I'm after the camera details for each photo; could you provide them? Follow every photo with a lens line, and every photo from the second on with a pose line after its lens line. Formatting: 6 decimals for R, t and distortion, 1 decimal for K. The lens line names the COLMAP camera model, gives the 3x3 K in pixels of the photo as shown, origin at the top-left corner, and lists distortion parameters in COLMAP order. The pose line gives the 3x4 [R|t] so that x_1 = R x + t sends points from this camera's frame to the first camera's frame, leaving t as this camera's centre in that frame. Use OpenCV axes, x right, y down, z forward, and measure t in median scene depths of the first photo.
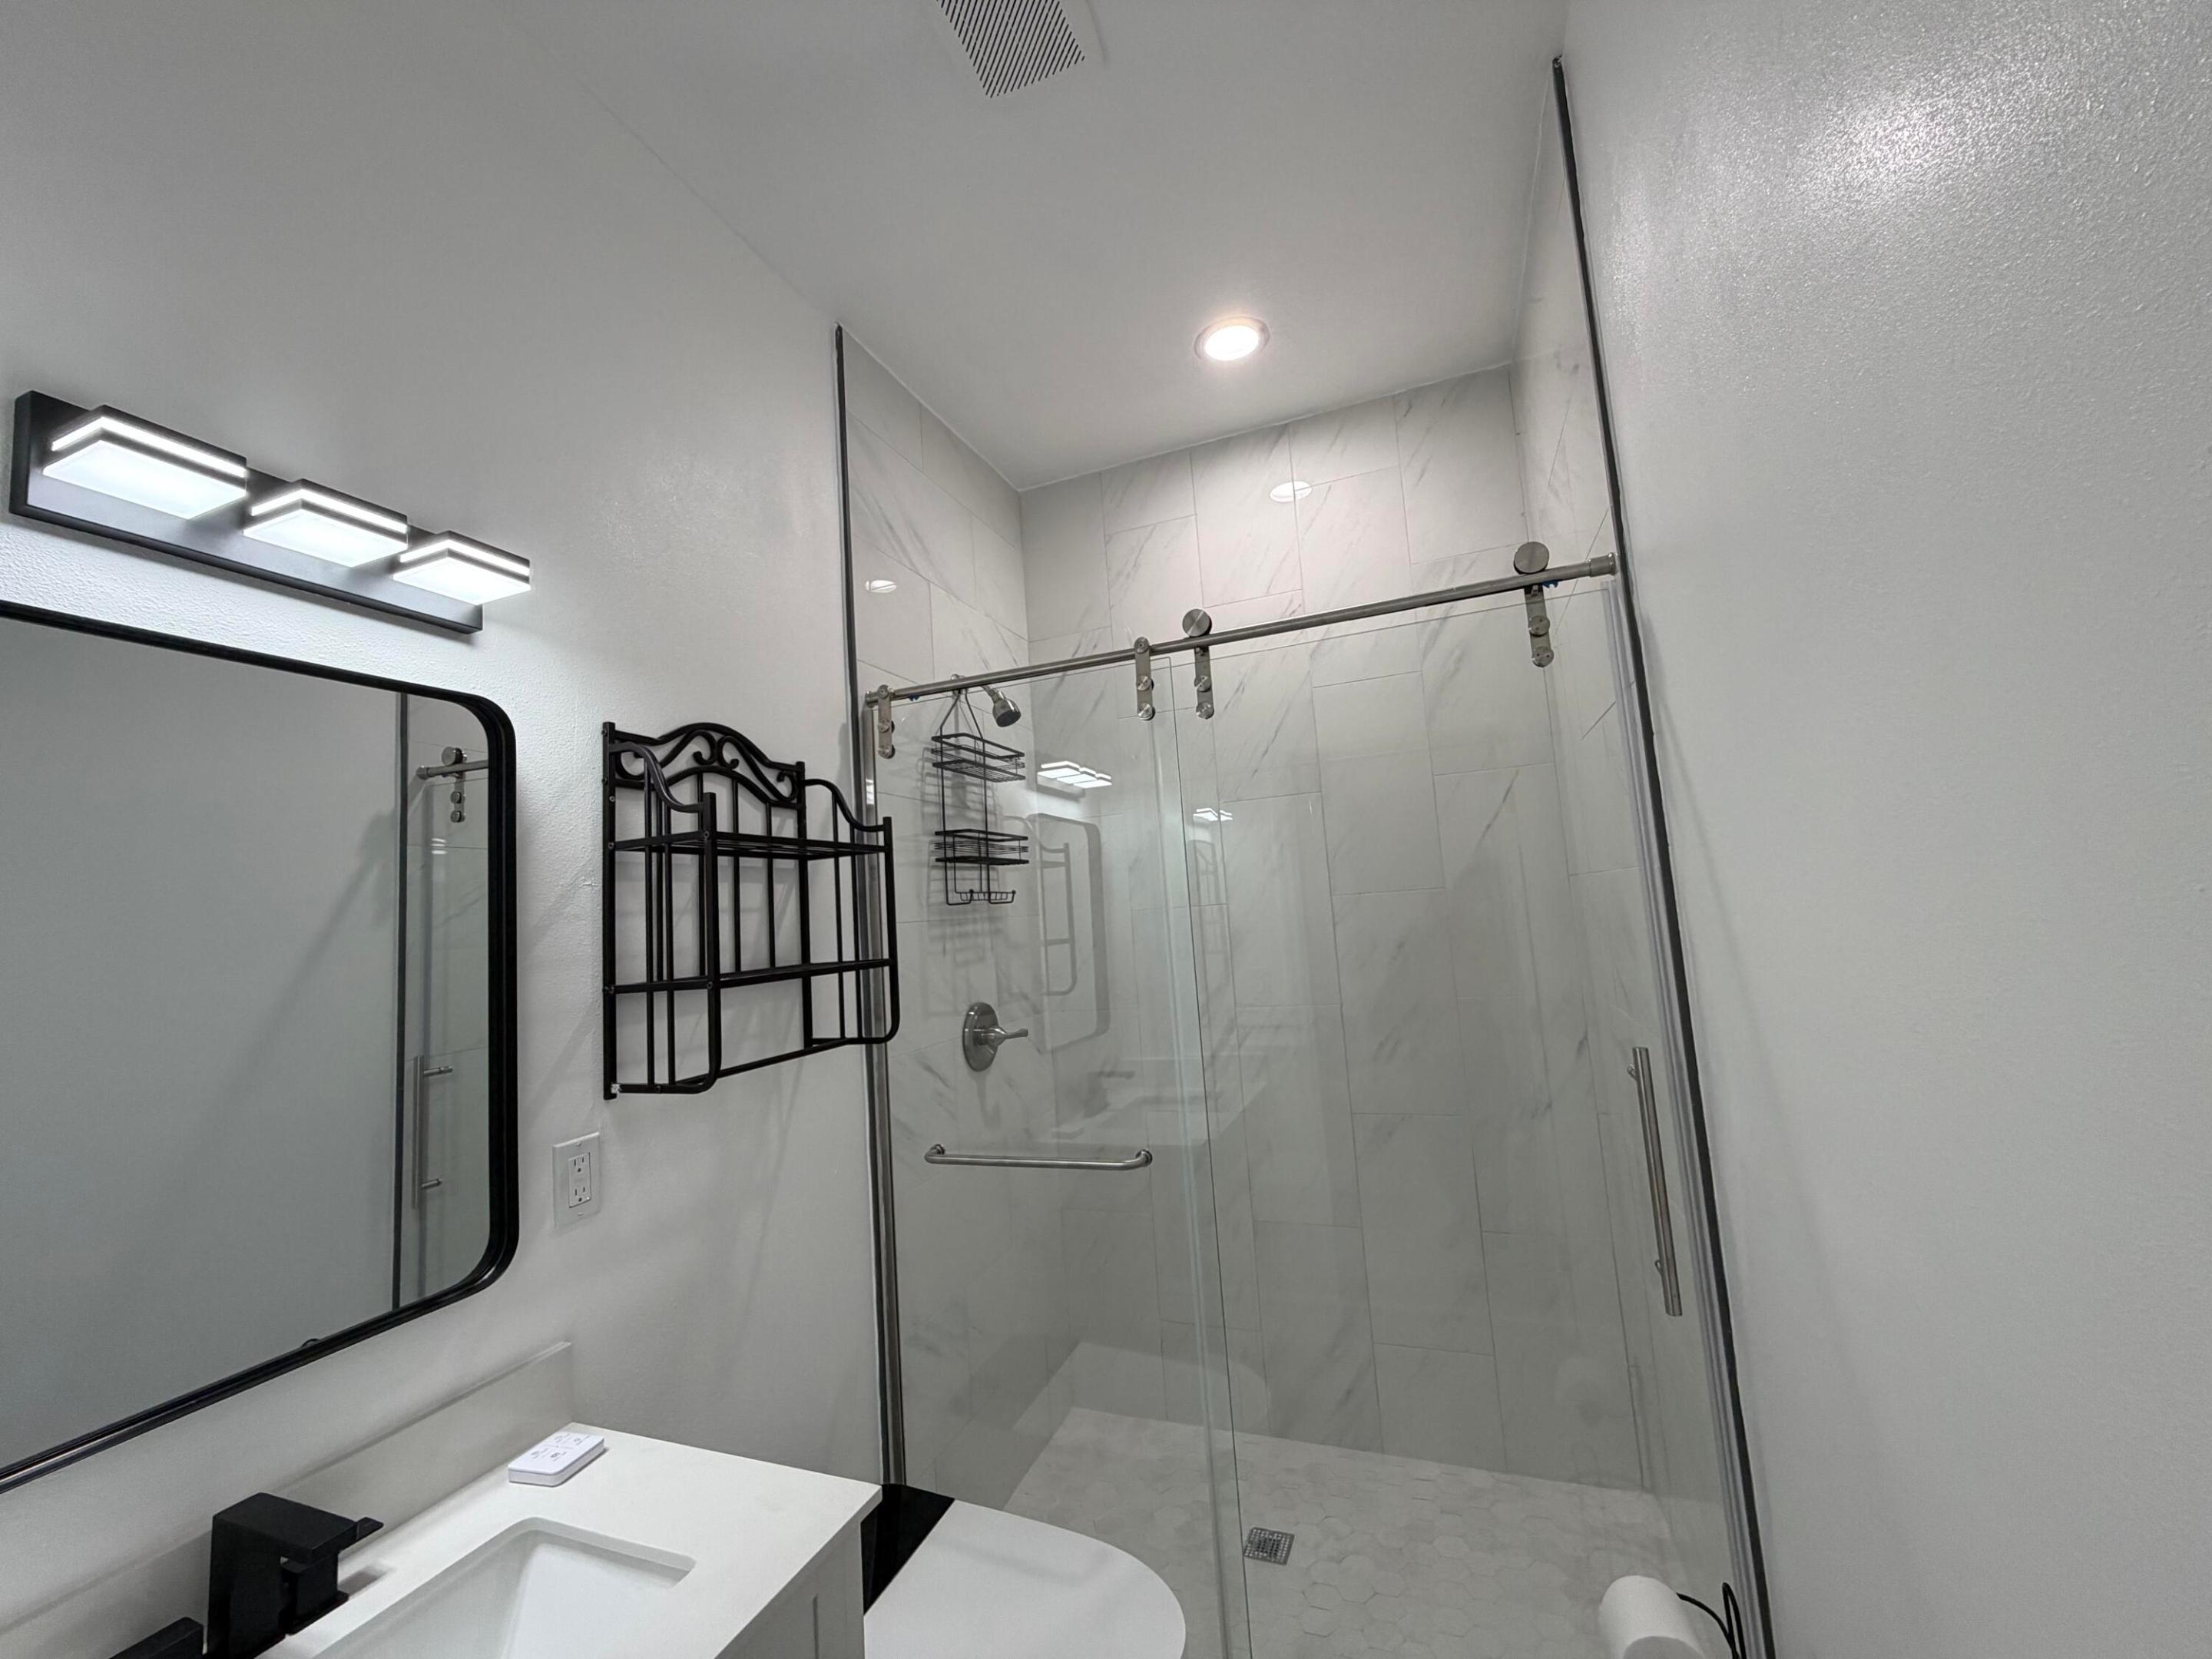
lens RADIAL K [[882.7, 0, 1099.2], [0, 882.7, 825.5], [0, 0, 1]] dist [-0.000153, 0.000190]
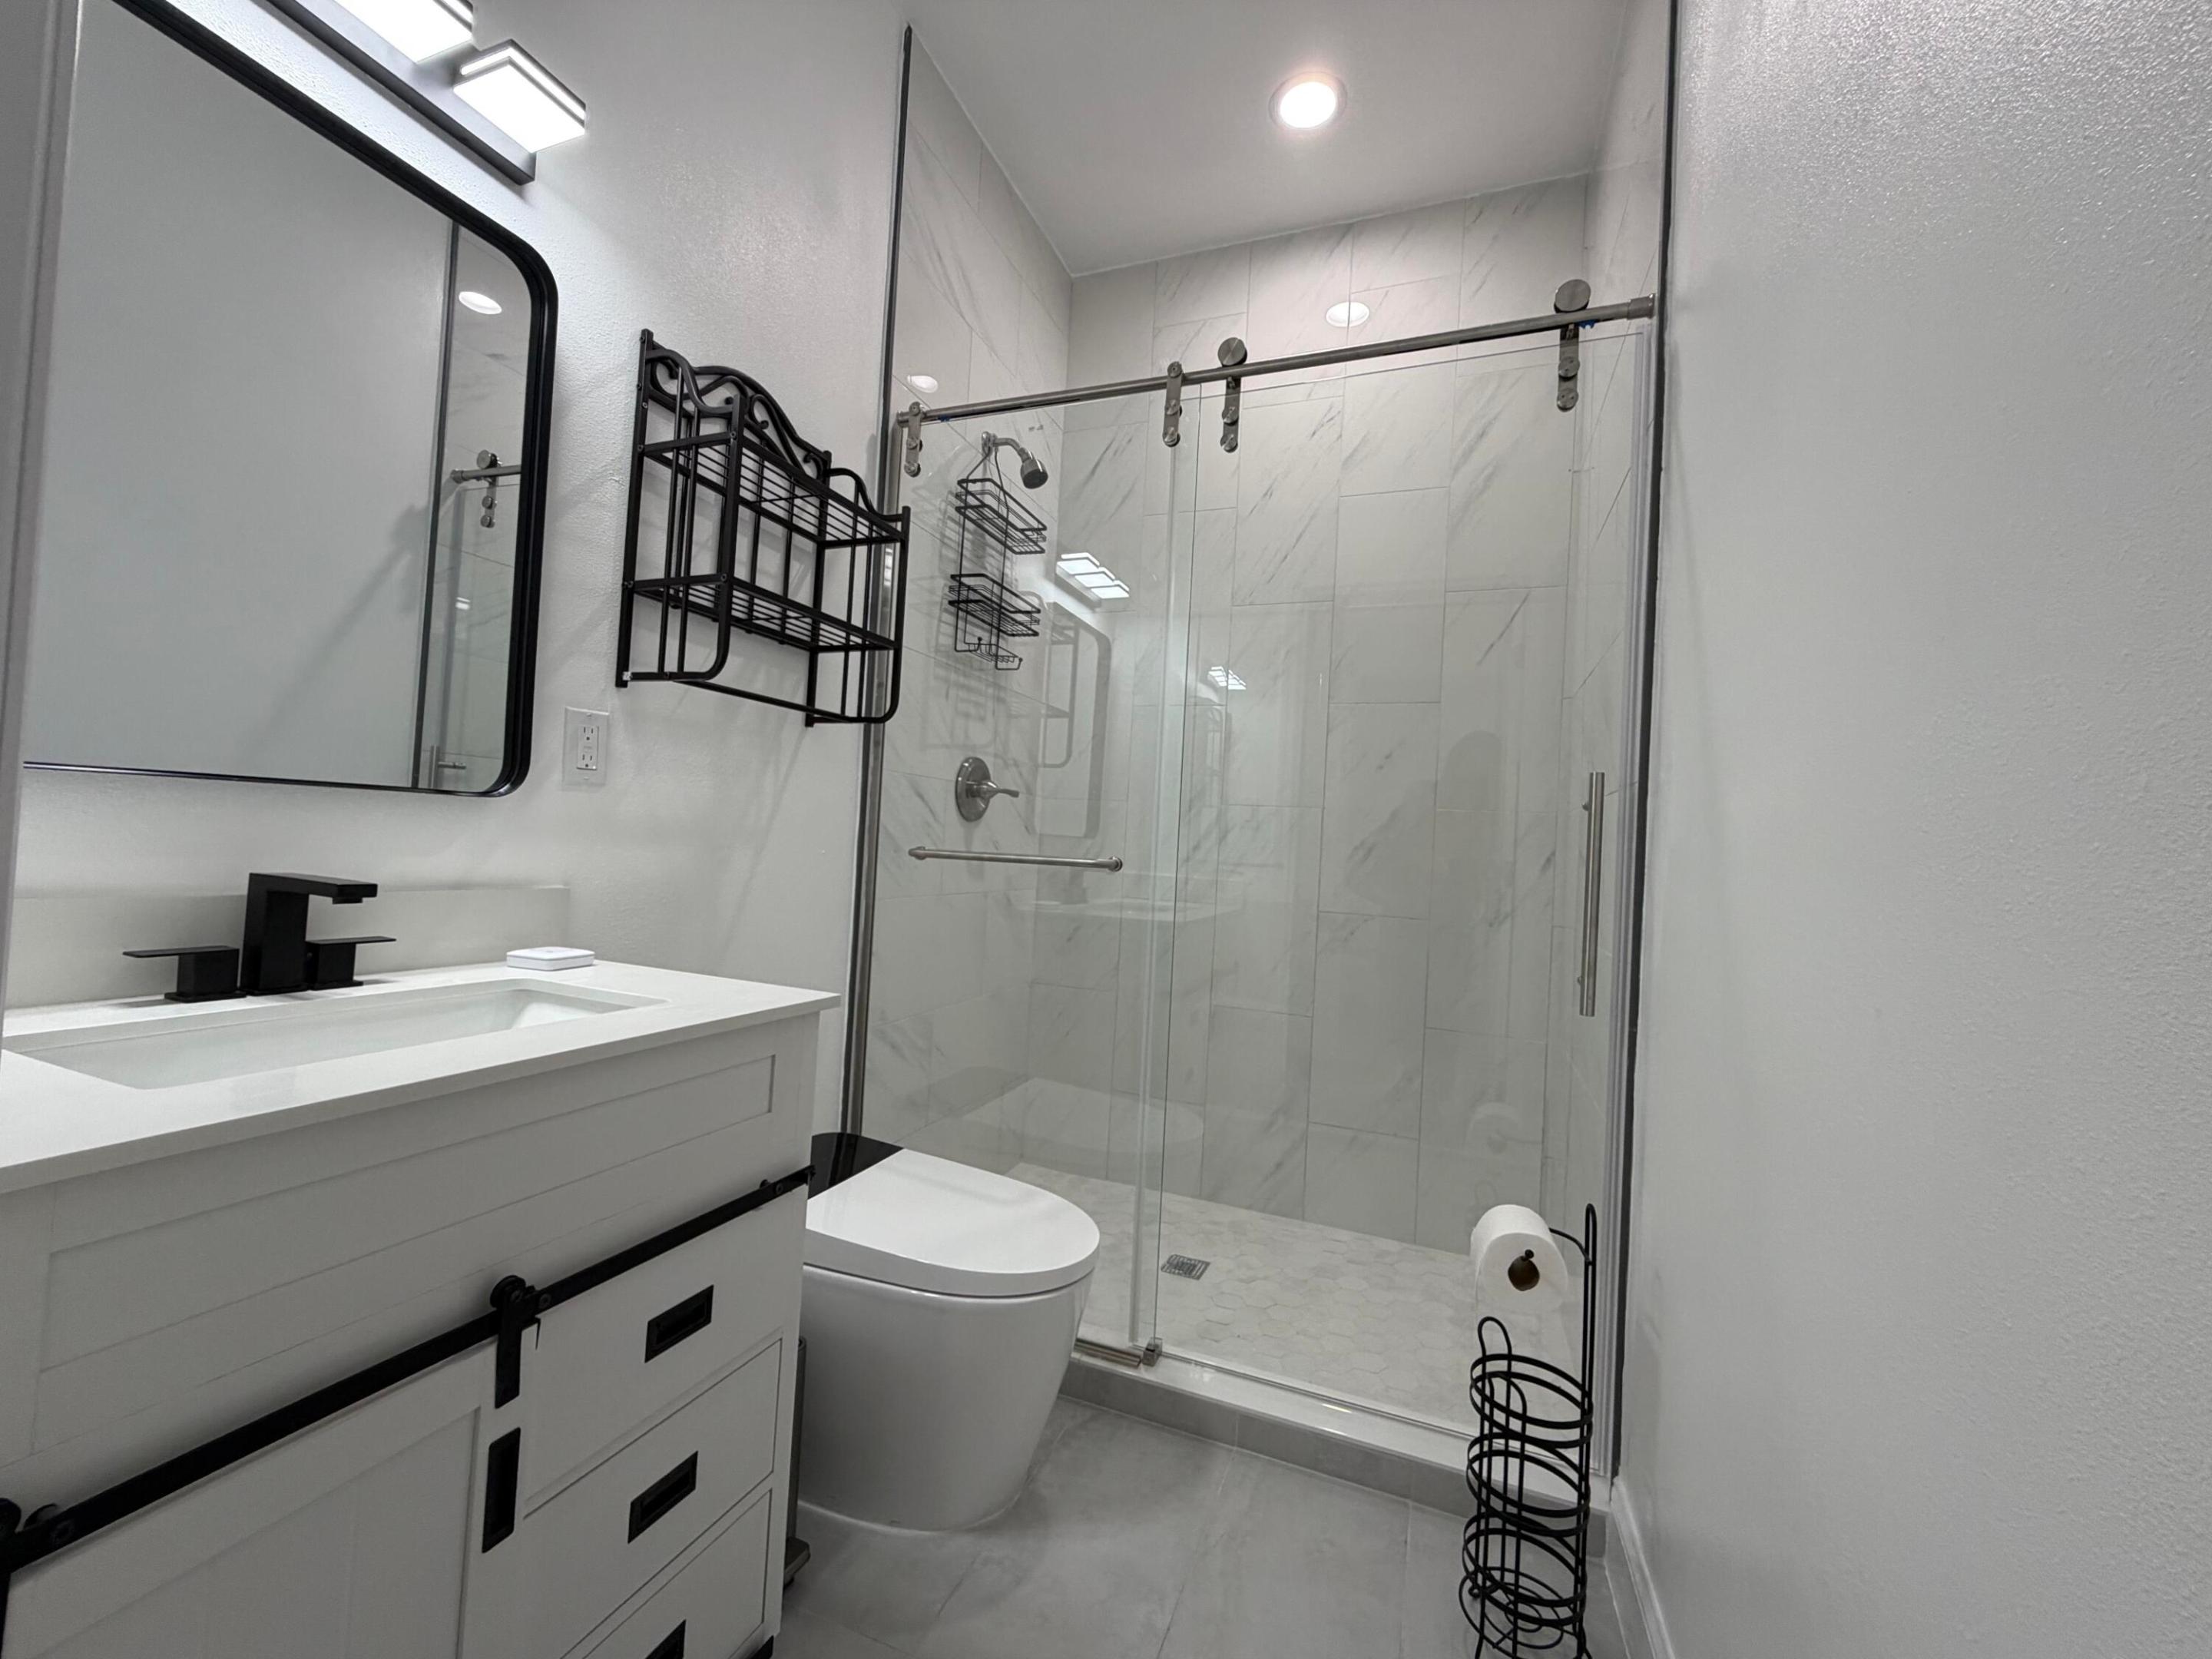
lens RADIAL K [[882.7, 0, 1099.2], [0, 882.7, 825.5], [0, 0, 1]] dist [-0.000153, 0.000190]
pose [[0.992468, 0.122393, -0.005262, 0.028537], [-0.121576, 0.989307, 0.080568, 0.218361], [0.015066, -0.079321, 0.996735, -0.041851]]
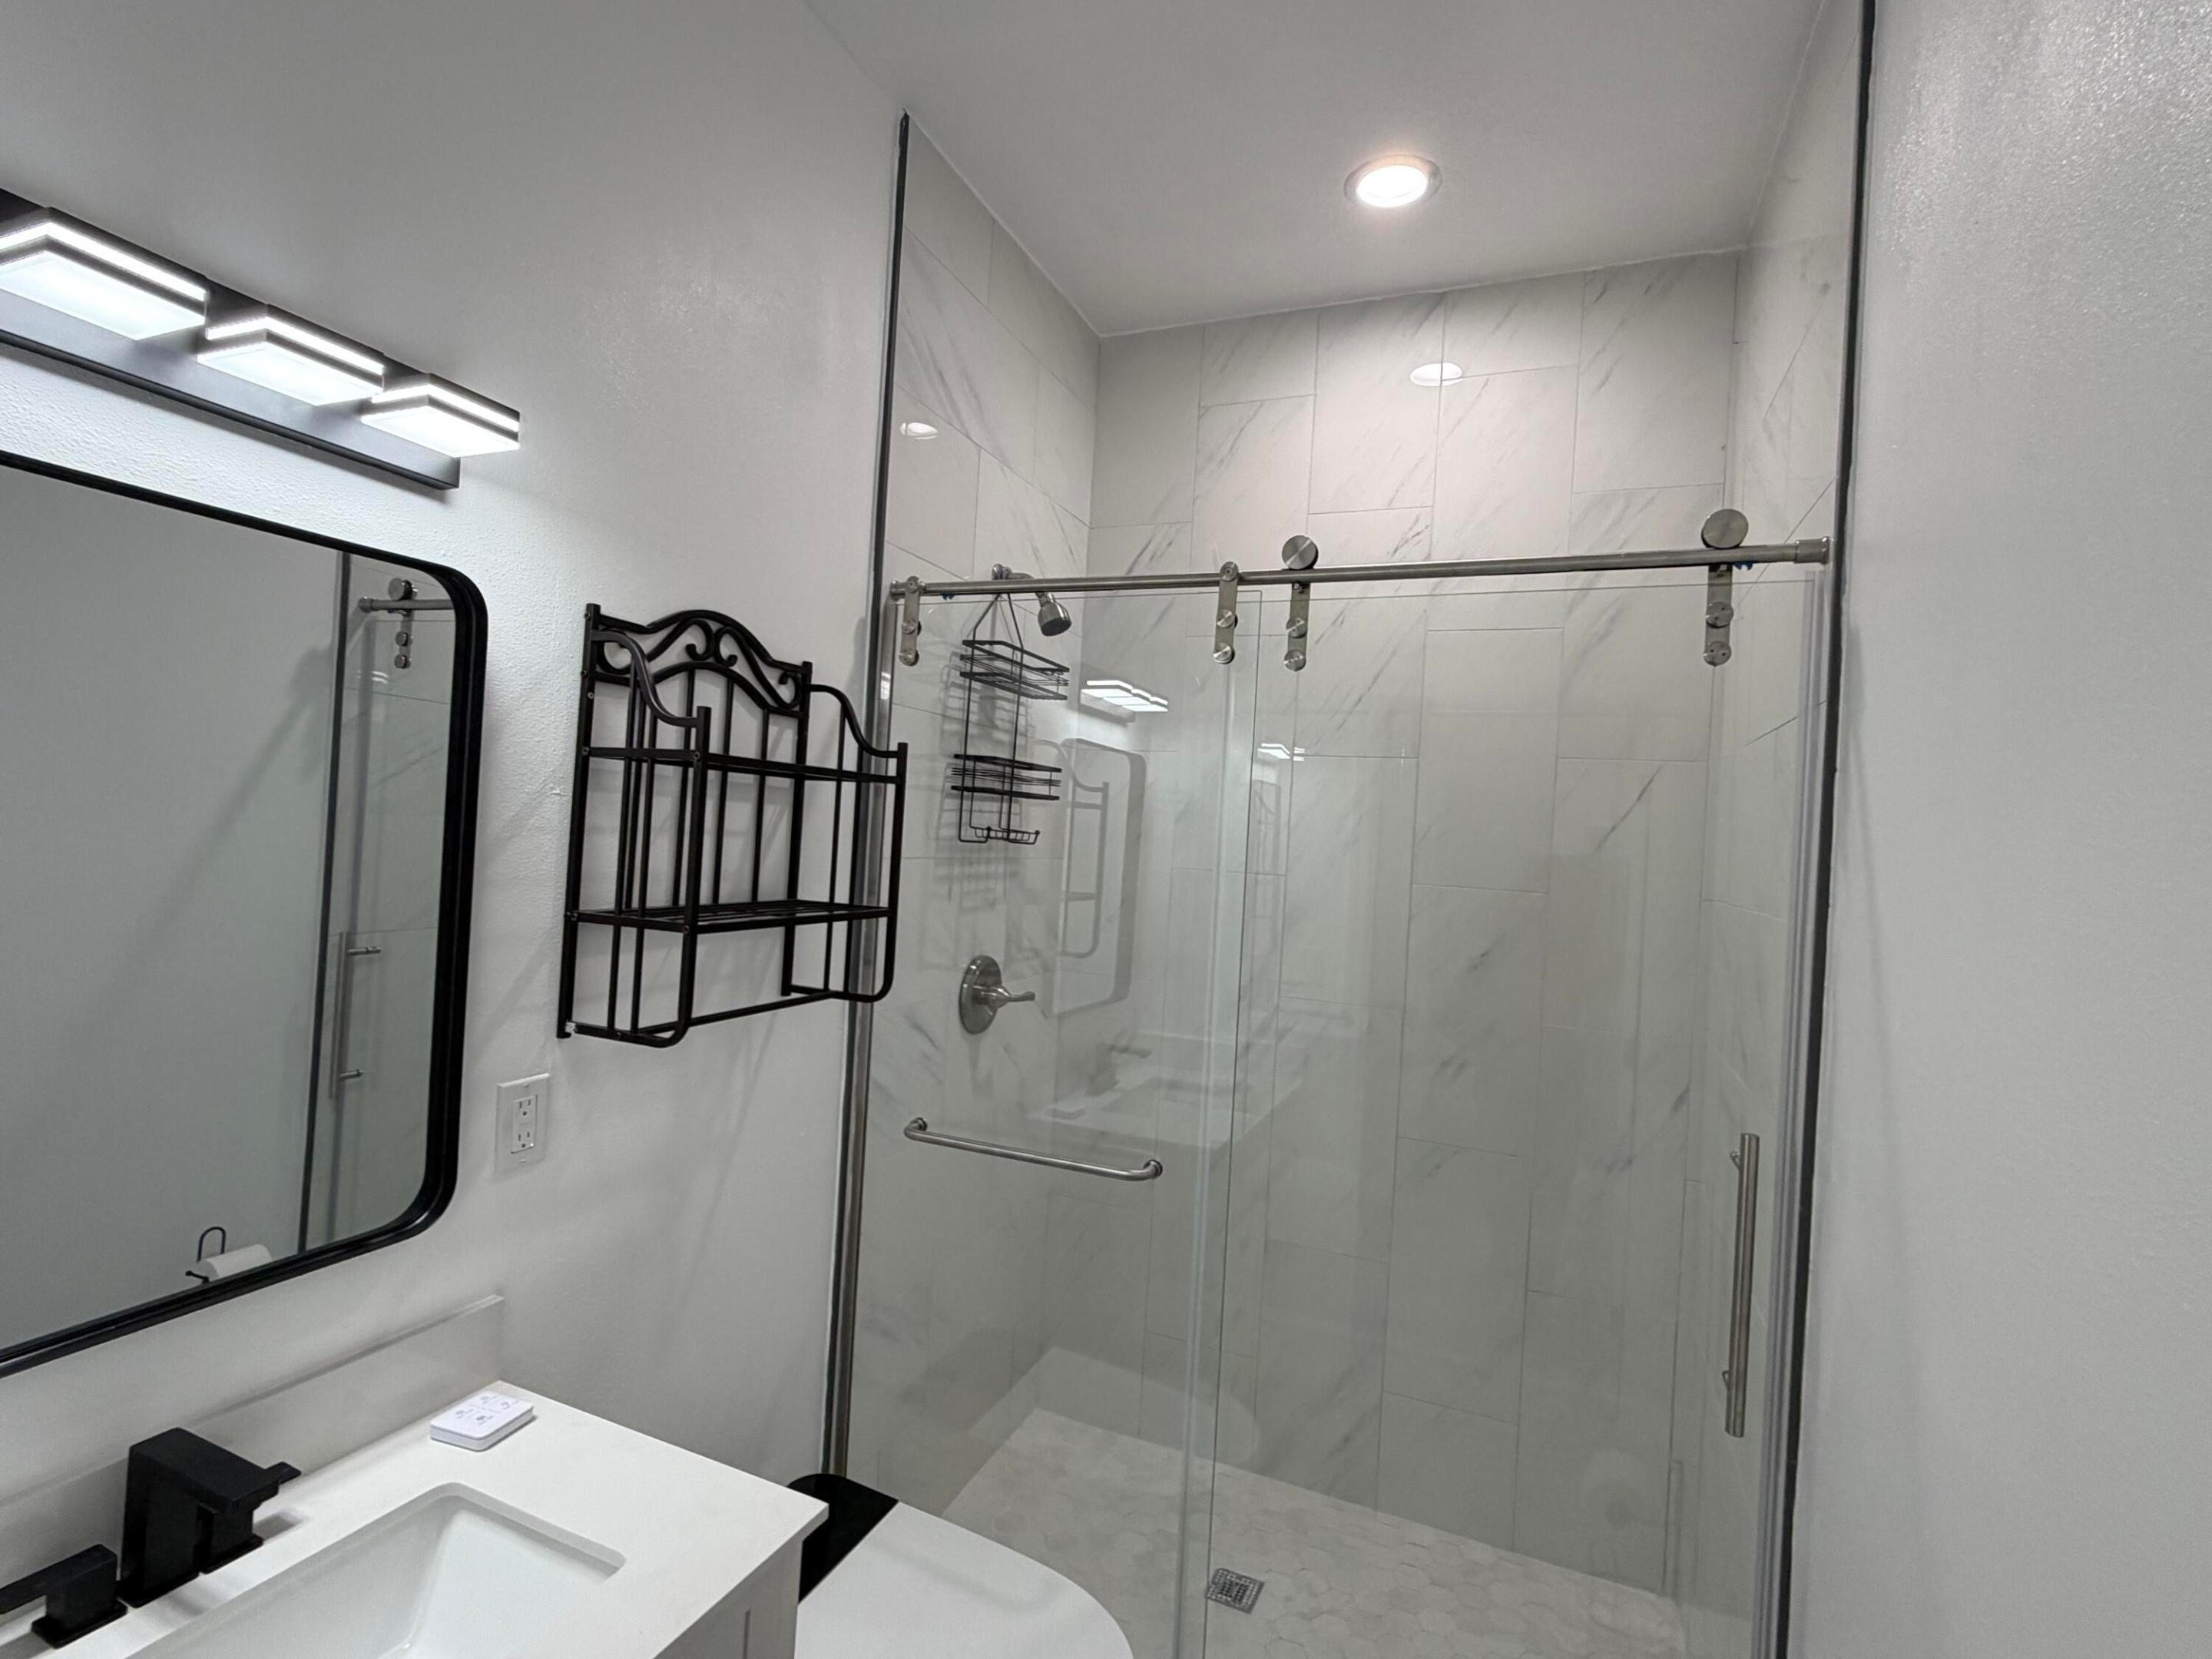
lens RADIAL K [[1057.3, 0, 1100.4], [0, 1057.3, 826.2], [0, 0, 1]] dist [0.000787, 0.000102]
pose [[0.991676, 0.126013, -0.026449, -0.013877], [-0.122889, 0.987597, 0.097726, -0.046778], [0.038435, -0.093663, 0.994862, -0.008077]]
